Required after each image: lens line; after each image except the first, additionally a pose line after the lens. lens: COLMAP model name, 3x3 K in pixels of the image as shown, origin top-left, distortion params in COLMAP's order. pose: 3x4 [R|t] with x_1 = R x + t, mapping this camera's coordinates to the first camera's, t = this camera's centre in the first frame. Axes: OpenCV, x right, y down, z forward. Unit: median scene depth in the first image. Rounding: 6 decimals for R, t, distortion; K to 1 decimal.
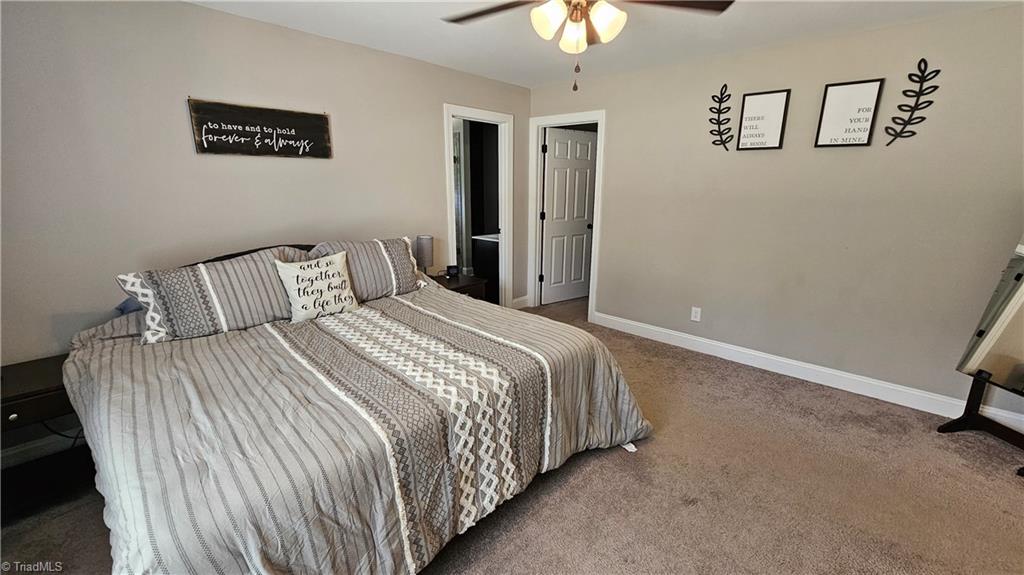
lens RADIAL K [[418.7, 0, 522.5], [0, 418.7, 291.3], [0, 0, 1]] dist [-0.001335, 0.000176]
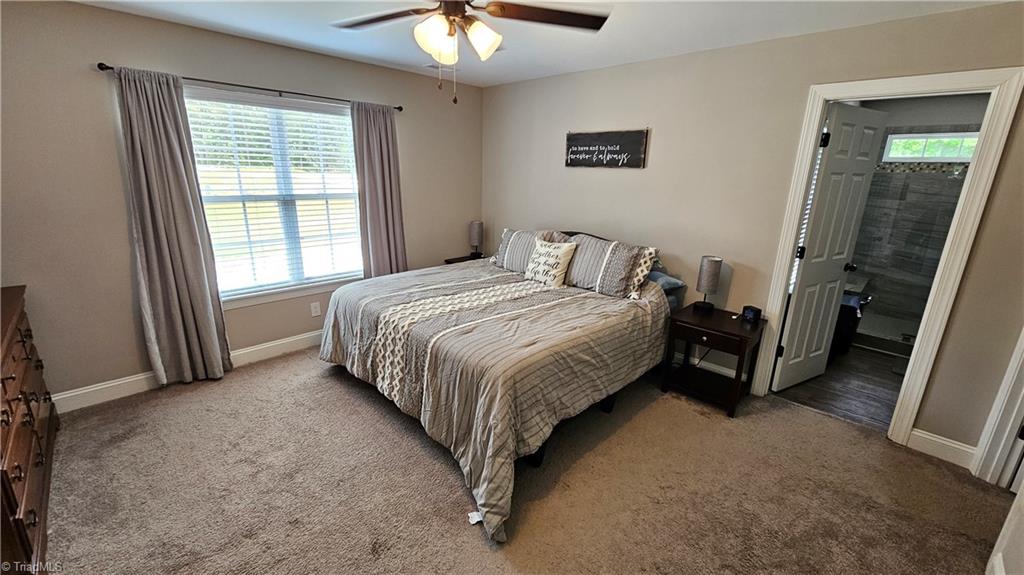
lens RADIAL K [[418.7, 0, 506.6], [0, 418.7, 288.1], [0, 0, 1]] dist [-0.001335, 0.000176]
pose [[-0.031395, 0.254417, -0.966585, 0.816057], [-0.289406, 0.923322, 0.252430, -0.225144], [0.956692, 0.287660, 0.044642, 0.788776]]
